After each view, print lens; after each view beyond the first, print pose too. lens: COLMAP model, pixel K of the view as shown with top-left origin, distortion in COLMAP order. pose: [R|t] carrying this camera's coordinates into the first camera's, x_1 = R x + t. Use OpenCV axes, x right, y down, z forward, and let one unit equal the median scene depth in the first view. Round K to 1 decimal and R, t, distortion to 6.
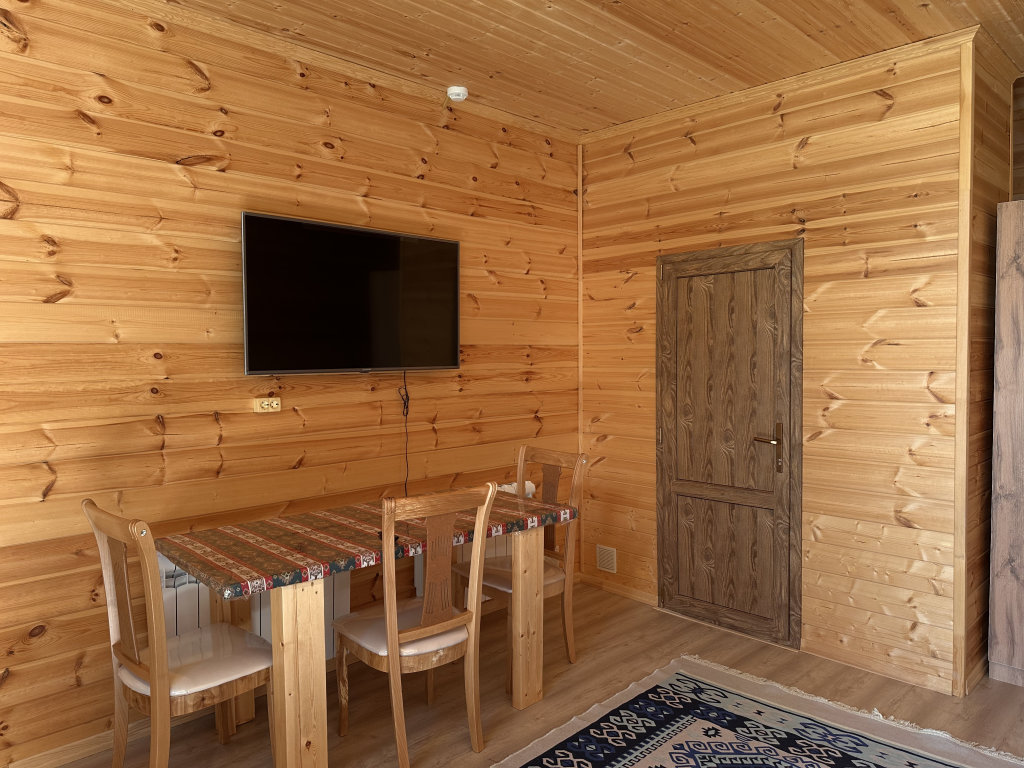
lens RADIAL K [[725.9, 0, 508.4], [0, 725.9, 386.2], [0, 0, 1]] dist [0.078764, -0.051572]
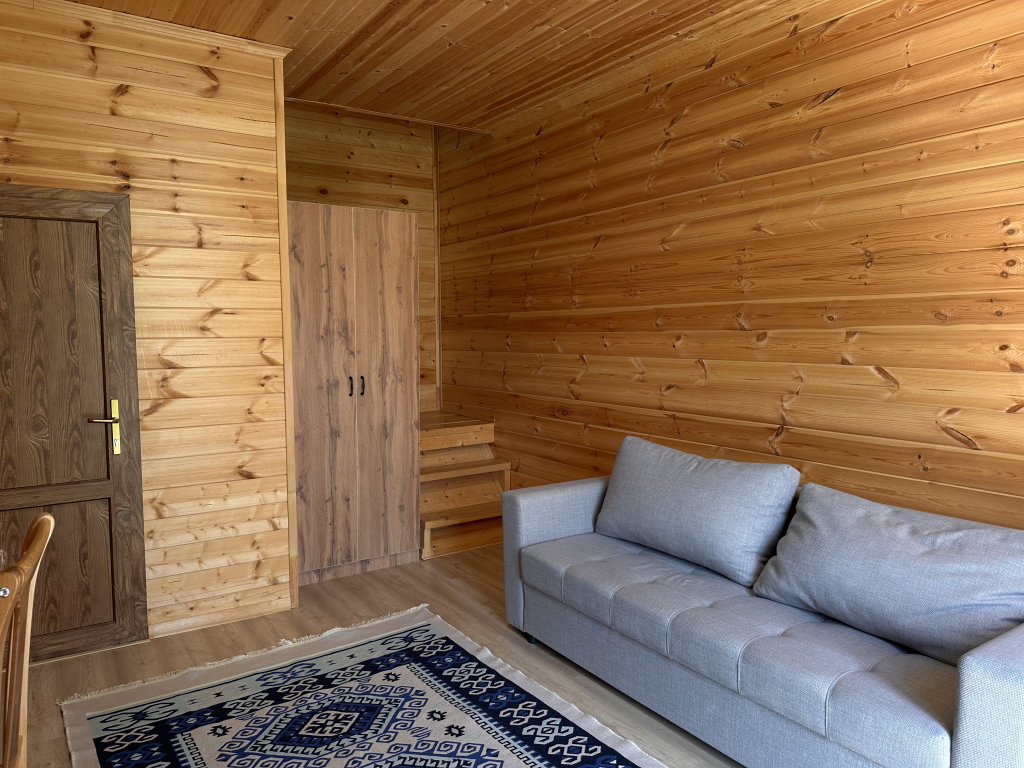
lens RADIAL K [[712.0, 0, 511.9], [0, 712.0, 385.8], [0, 0, 1]] dist [0.054294, -0.056763]
pose [[0.218900, -0.065625, 0.973538, -0.383175], [0.050748, 0.997151, 0.055806, 0.009815], [-0.974427, 0.037189, 0.221607, 0.345358]]
